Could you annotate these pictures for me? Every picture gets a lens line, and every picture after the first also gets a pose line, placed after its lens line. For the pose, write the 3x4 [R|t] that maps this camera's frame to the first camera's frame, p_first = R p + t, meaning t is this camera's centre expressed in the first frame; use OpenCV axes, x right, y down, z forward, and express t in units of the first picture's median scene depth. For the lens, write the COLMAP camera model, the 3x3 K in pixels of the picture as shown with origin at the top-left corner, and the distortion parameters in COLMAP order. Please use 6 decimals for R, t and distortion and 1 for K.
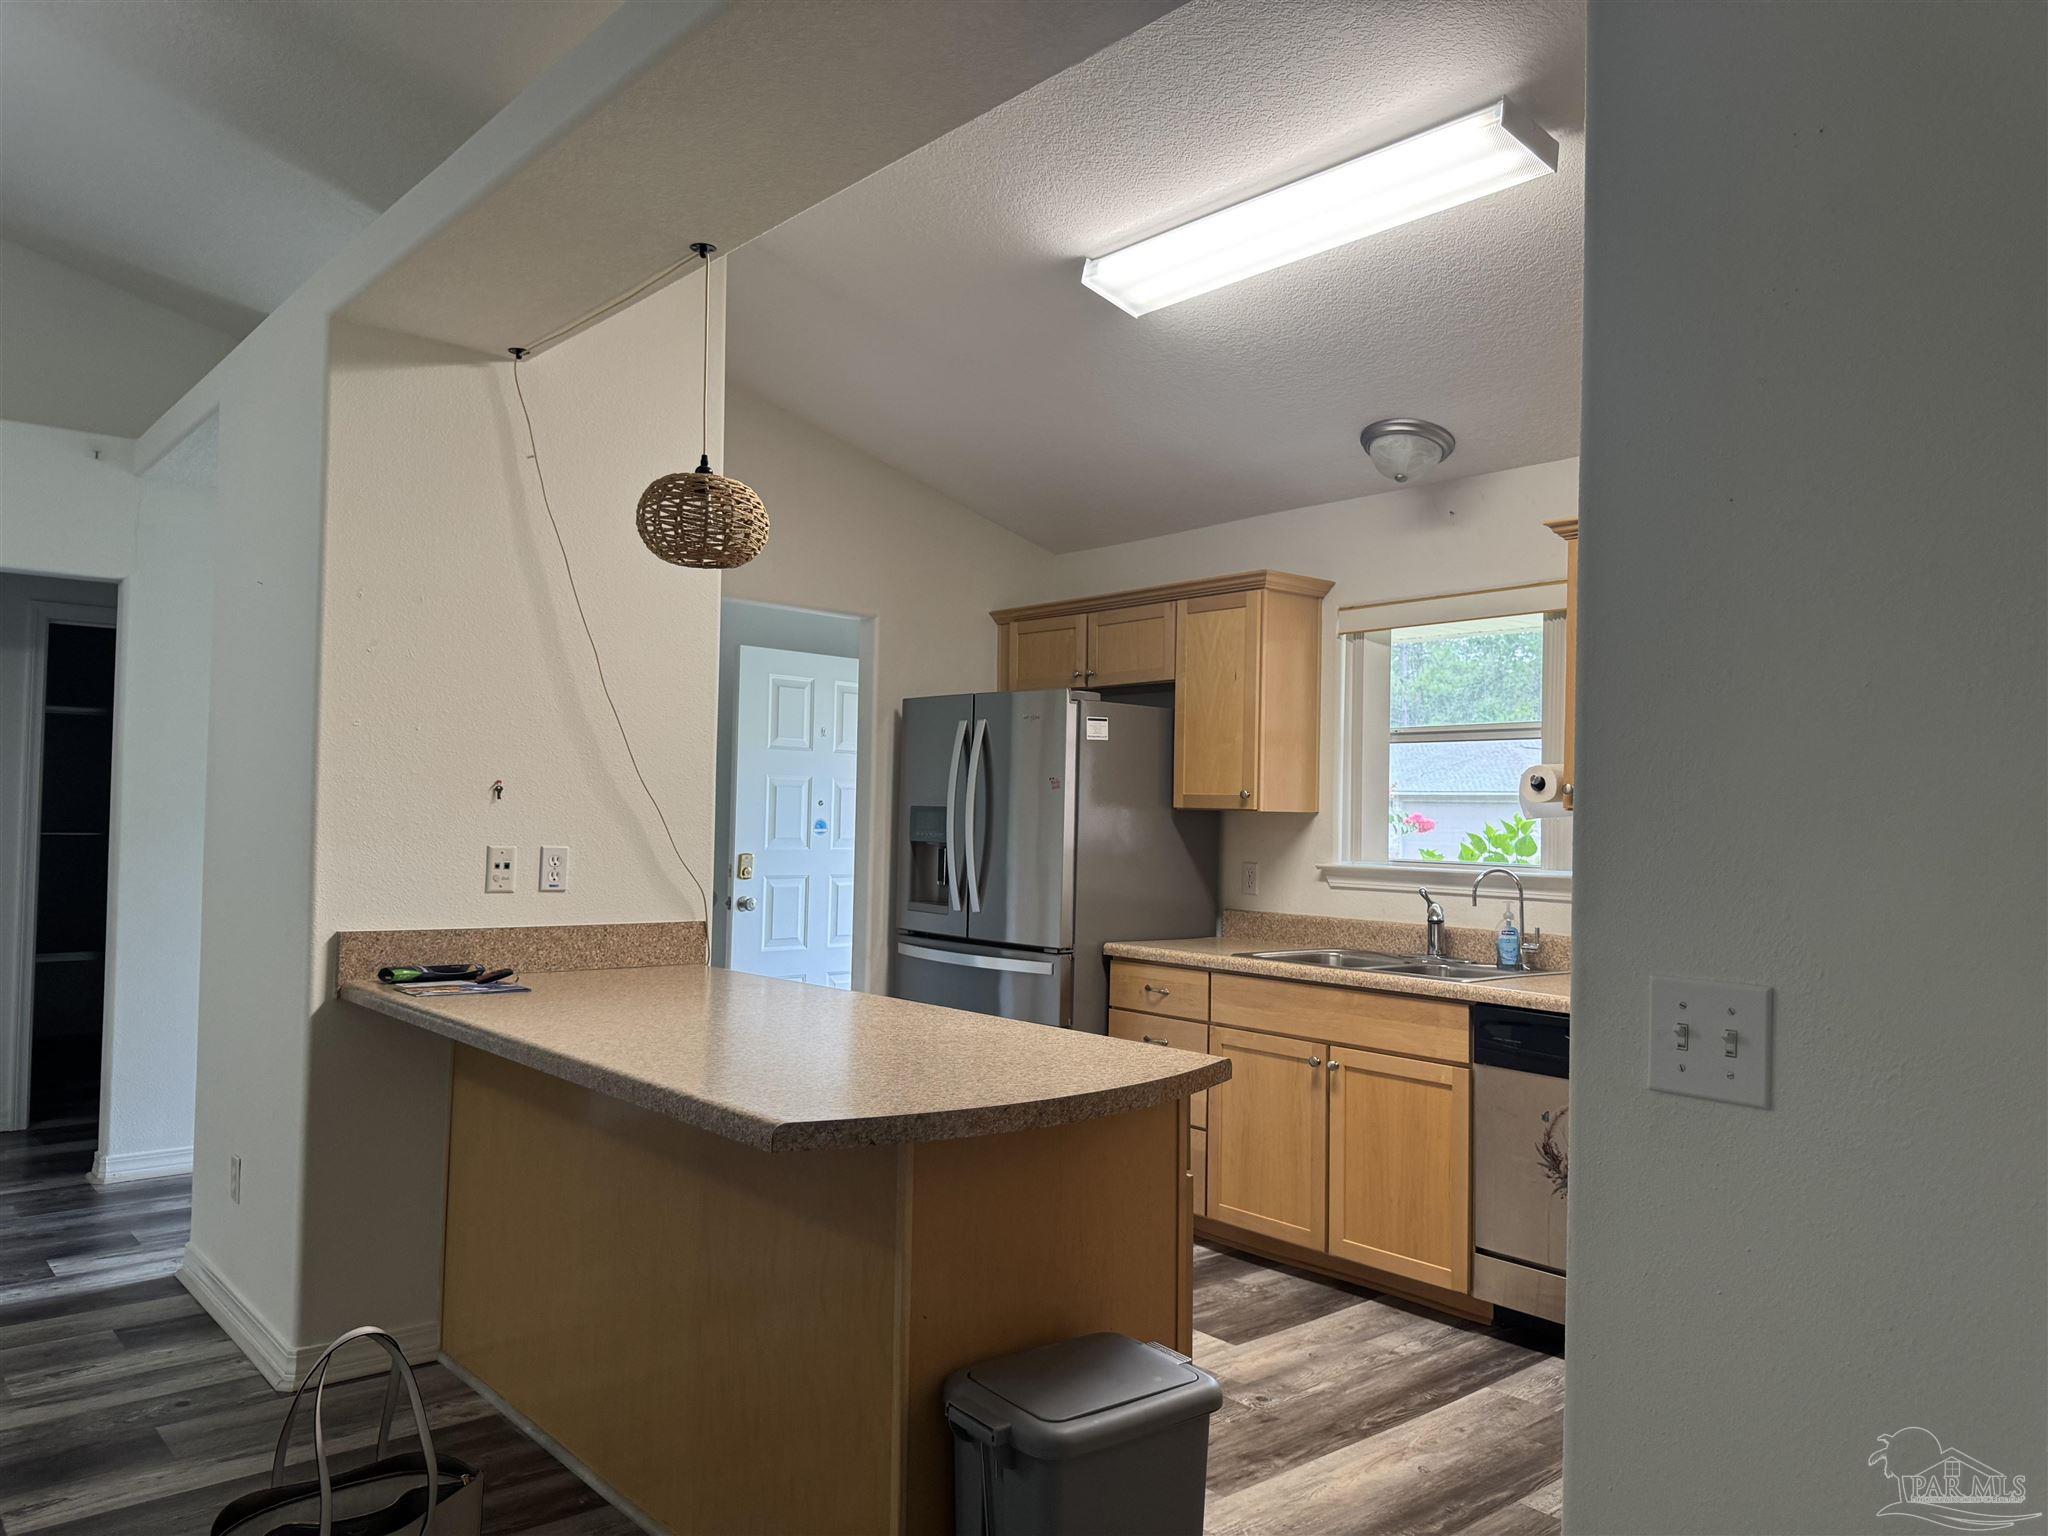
lens RADIAL K [[1463.3, 0, 1026.9], [0, 1463.3, 763.5], [0, 0, 1]] dist [0.058517, -0.062945]
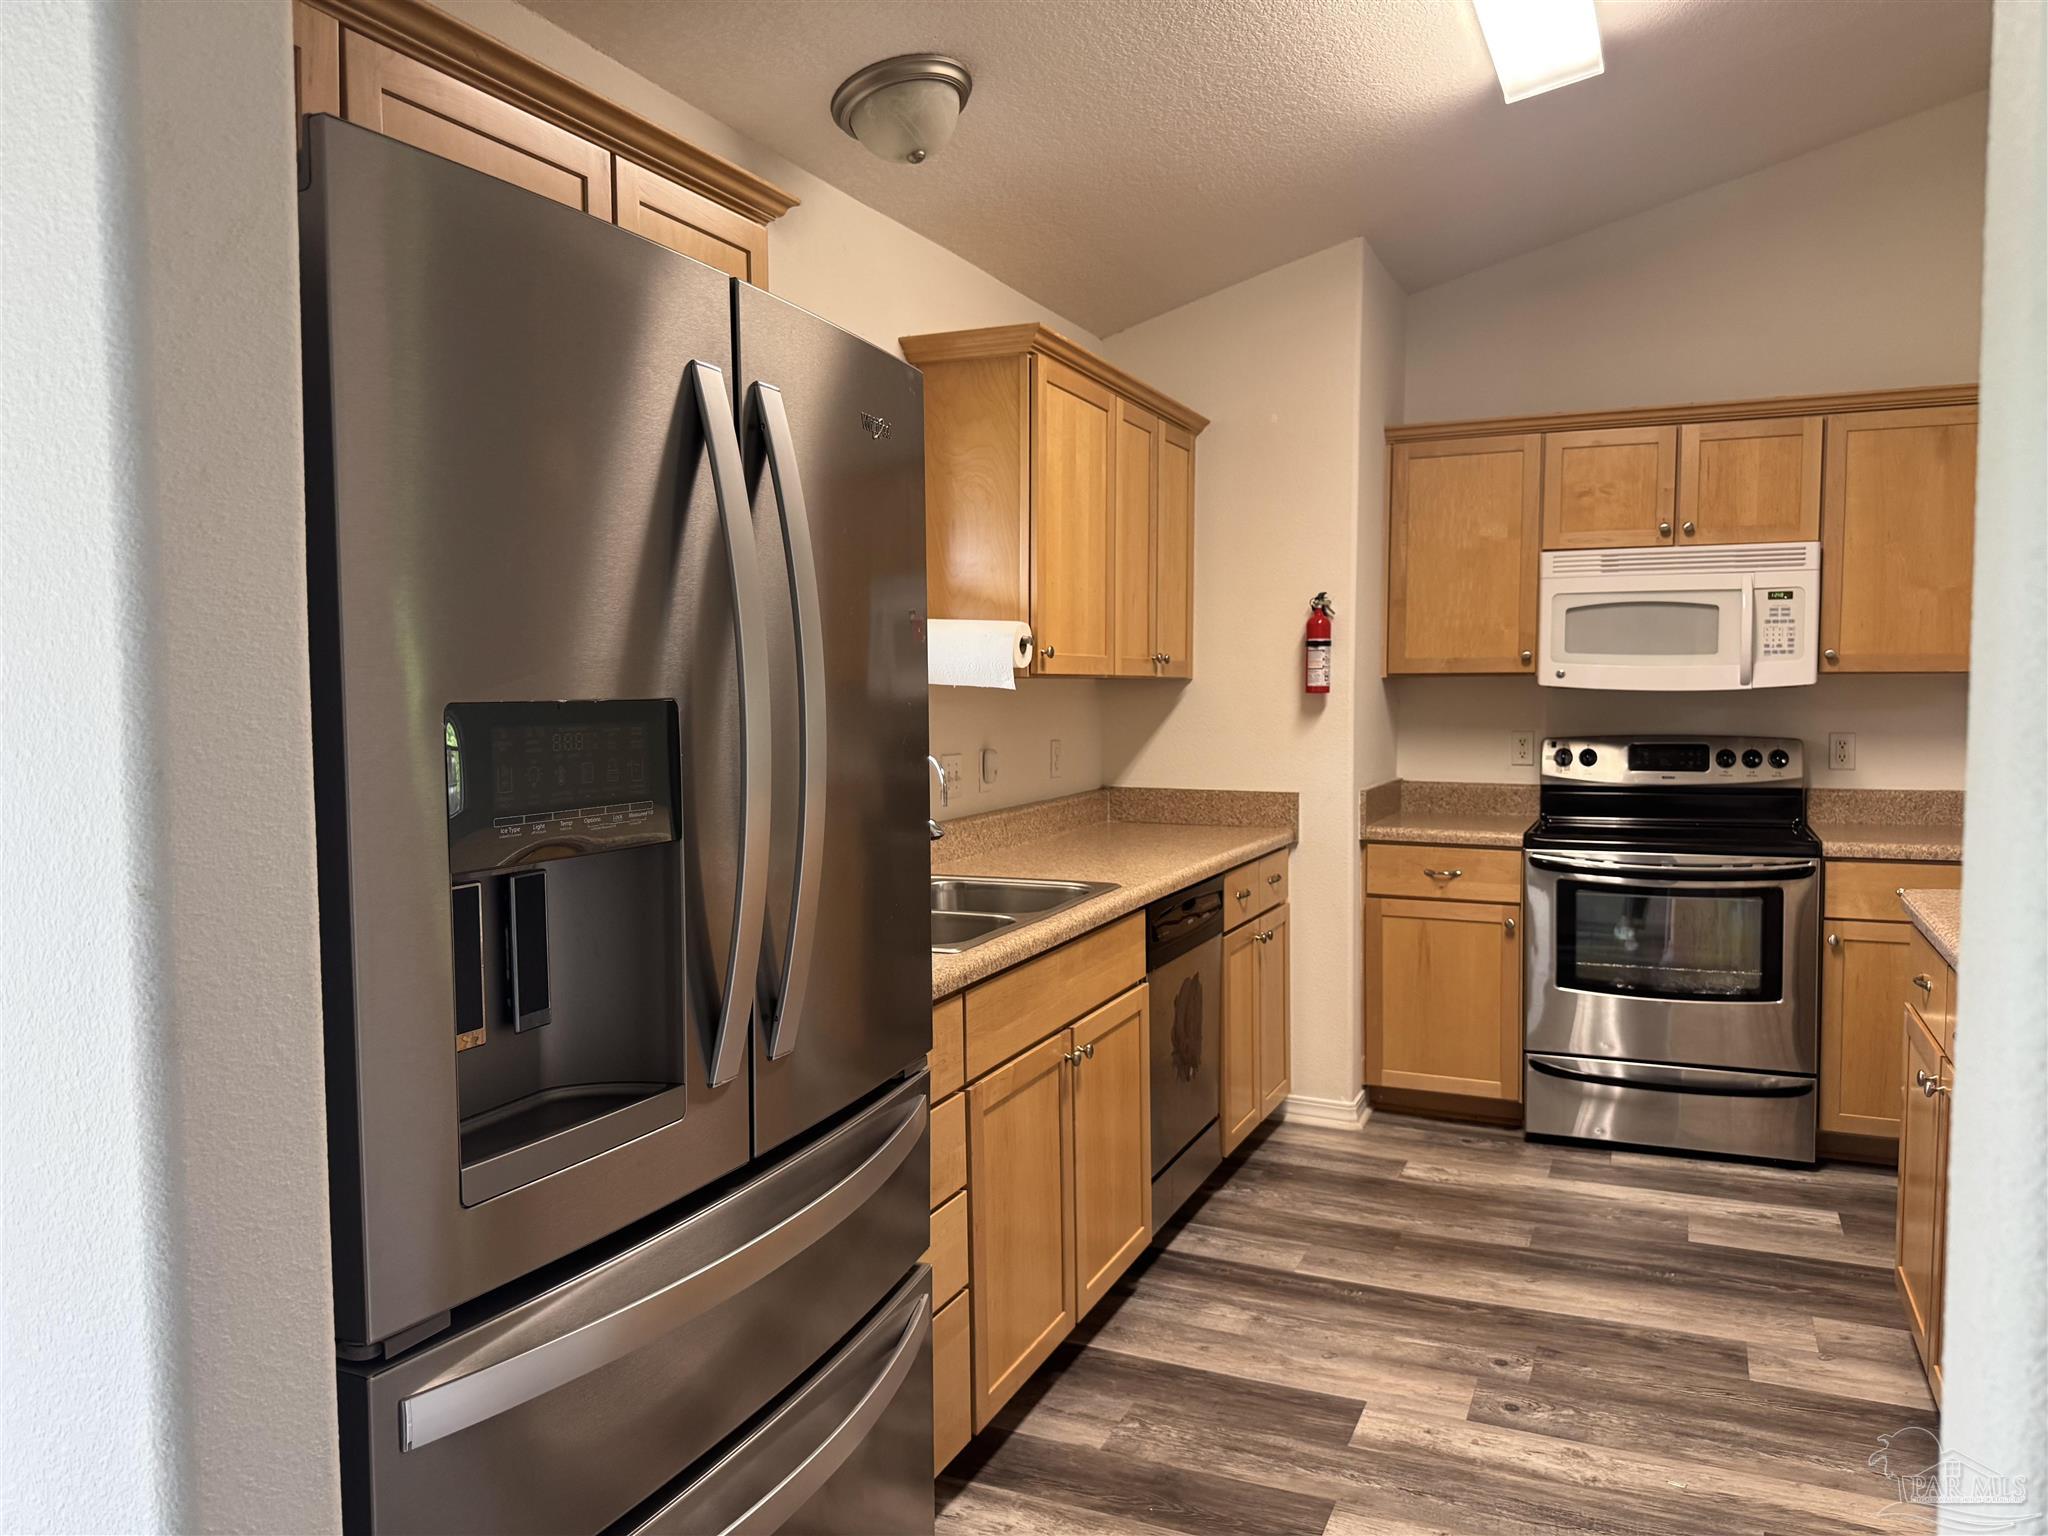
lens RADIAL K [[1463.3, 0, 1033.1], [0, 1463.3, 774.7], [0, 0, 1]] dist [0.058517, -0.062945]
pose [[-0.430998, -0.070058, 0.899629, -0.452369], [-0.033616, 0.997536, 0.061578, 0.044388], [-0.901726, -0.003702, -0.432291, 1.551727]]
